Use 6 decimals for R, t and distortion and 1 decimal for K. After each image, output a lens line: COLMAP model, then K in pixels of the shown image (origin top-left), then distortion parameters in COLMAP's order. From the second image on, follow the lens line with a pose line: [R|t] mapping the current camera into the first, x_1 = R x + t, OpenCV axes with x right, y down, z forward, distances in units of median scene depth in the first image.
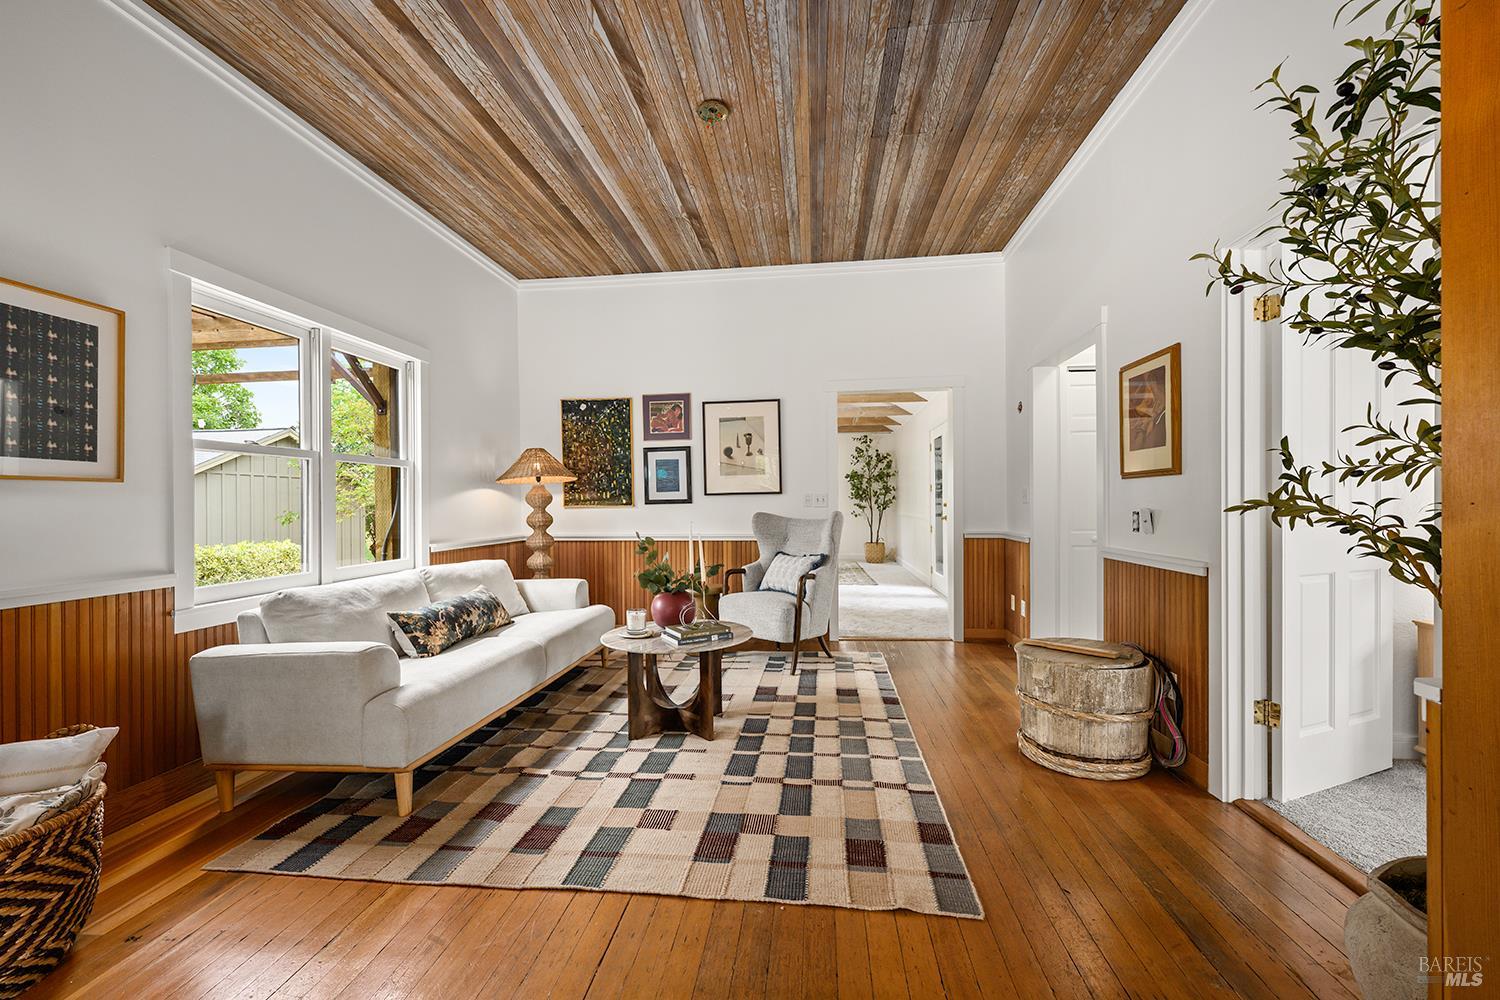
lens RADIAL K [[596.5, 0, 750.0], [0, 596.5, 500.0], [0, 0, 1]] dist [0.001338, 0.000092]
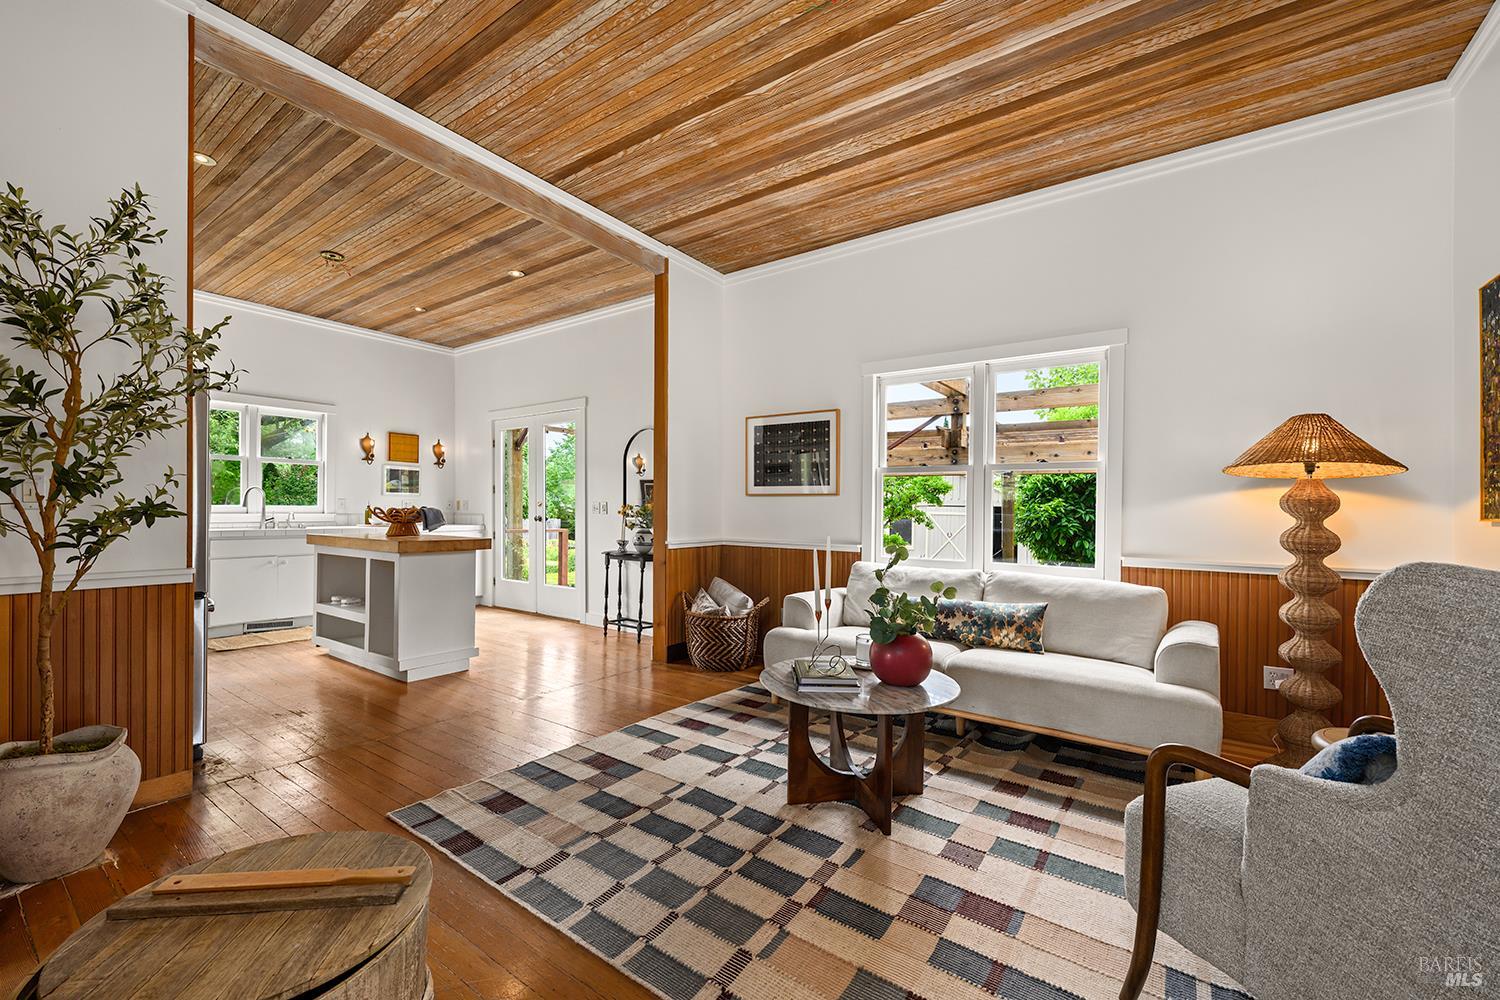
lens RADIAL K [[622.4, 0, 755.4], [0, 622.4, 505.7], [0, 0, 1]] dist [-0.000580, -0.000176]
pose [[-0.481608, 0.004774, -0.876374, 0.772486], [-0.000937, 0.999982, 0.005962, -0.005502], [0.876386, 0.003693, -0.481595, 1.520324]]
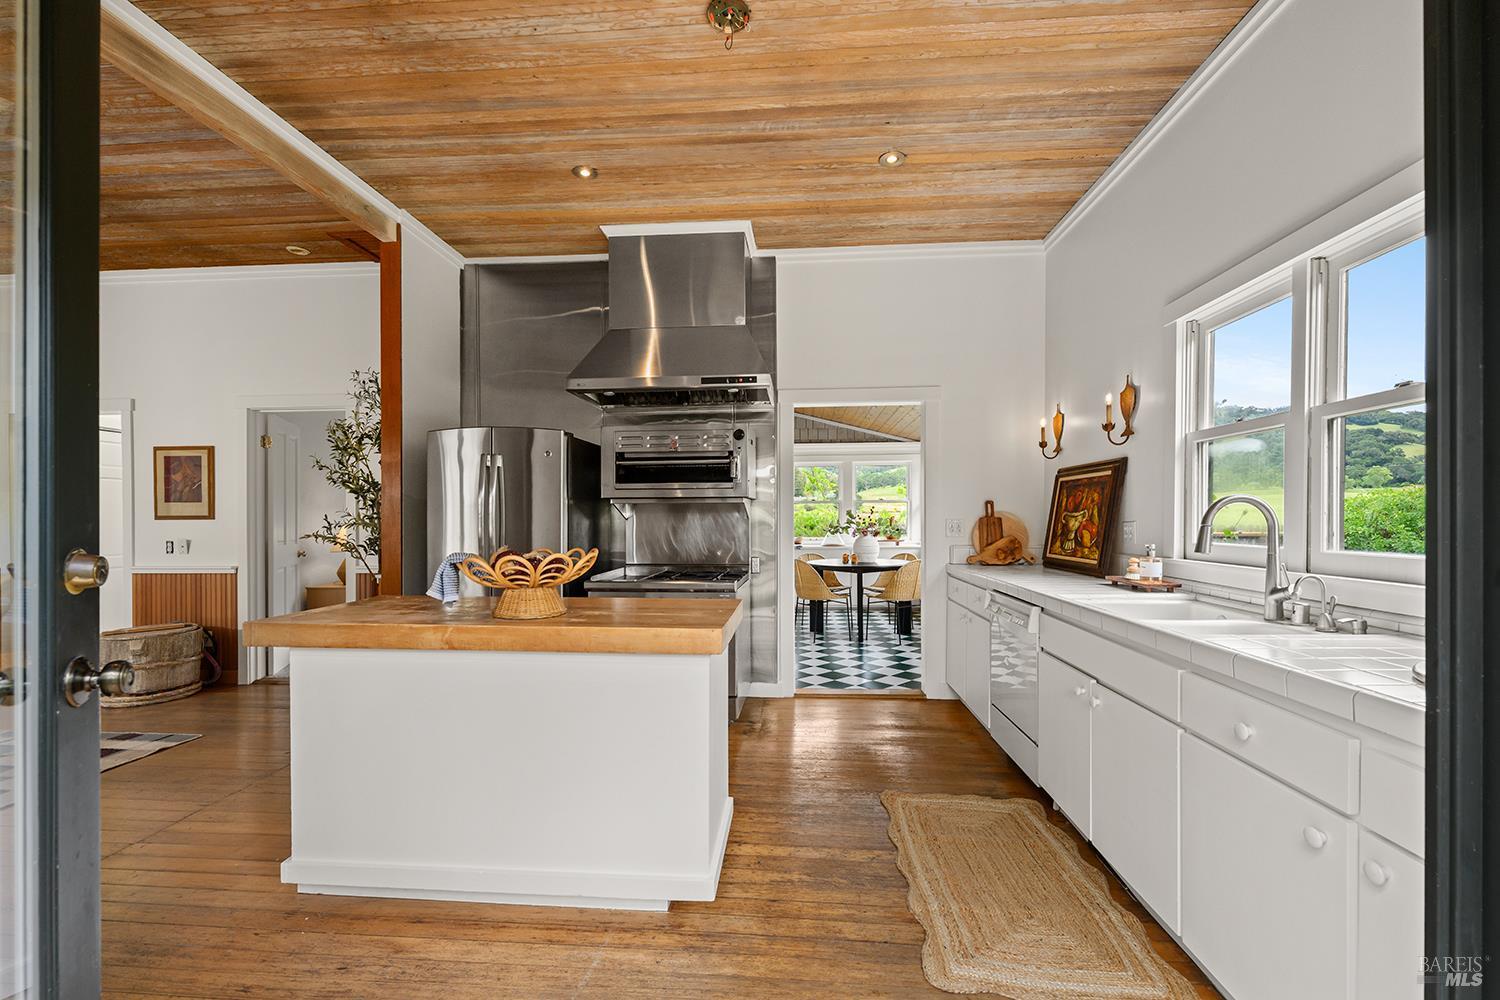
lens RADIAL K [[604.7, 0, 753.9], [0, 604.7, 518.5], [0, 0, 1]] dist [-0.002083, -0.000175]
pose [[-0.041835, 0.007212, 0.999098, -1.150091], [0.004462, 0.999965, -0.007032, -0.024971], [-0.999115, 0.004164, -0.041866, -0.541077]]
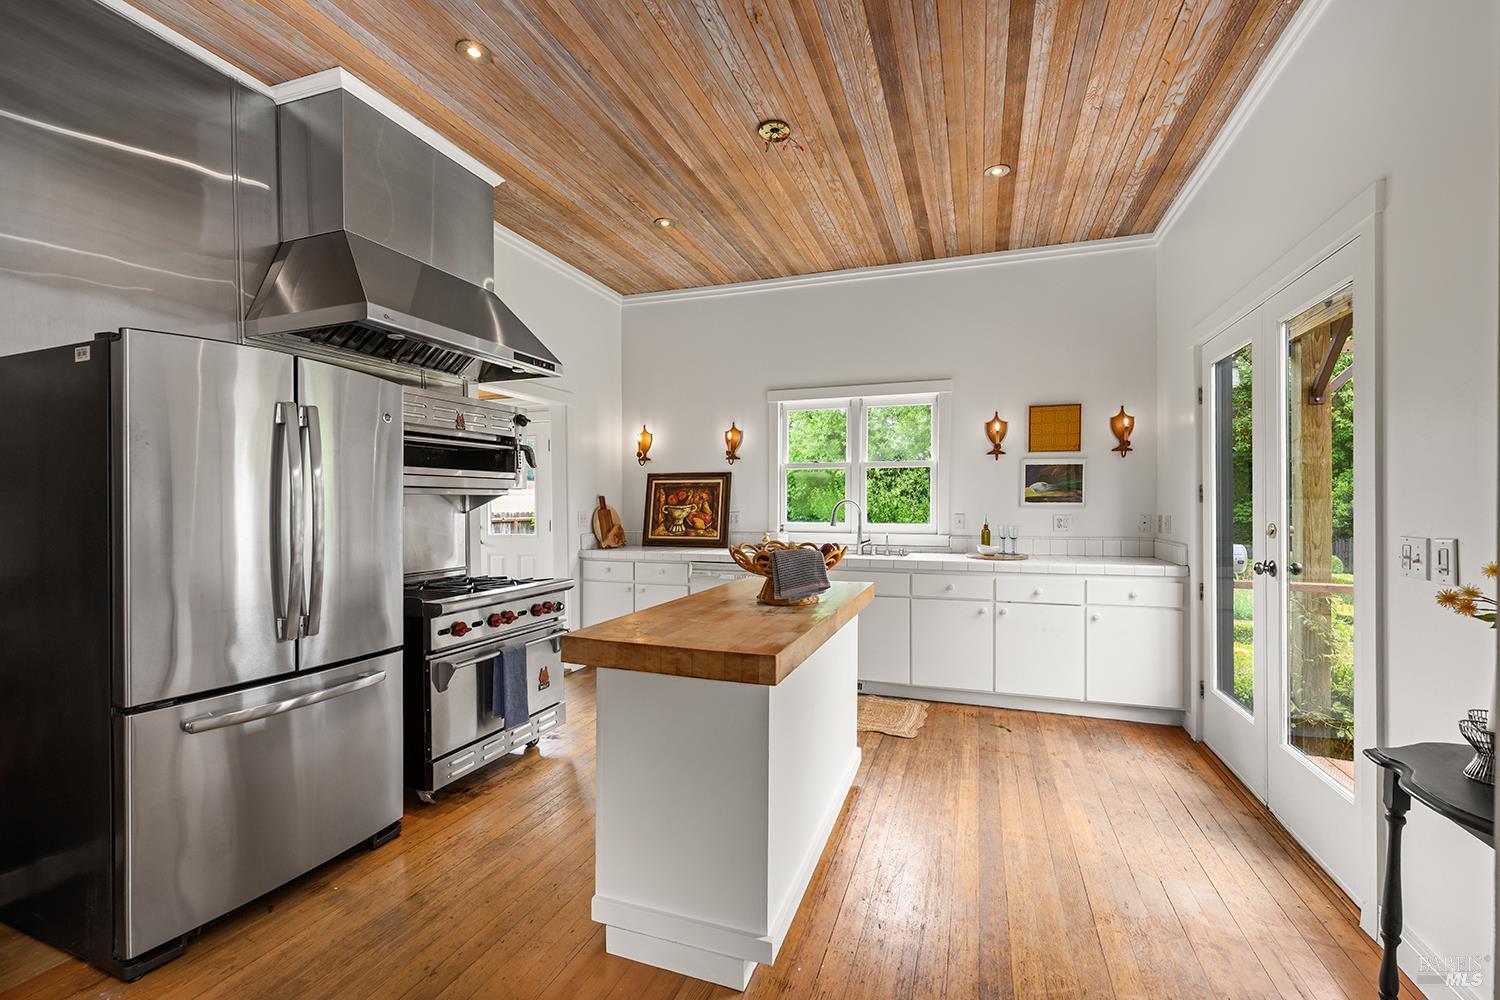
lens RADIAL K [[622.4, 0, 755.4], [0, 622.4, 505.7], [0, 0, 1]] dist [-0.000580, -0.000176]
pose [[-0.973245, 0.008524, 0.229612, -0.515183], [0.009554, 0.999949, 0.003371, -0.050158], [-0.229572, 0.005475, -0.973276, 0.619191]]
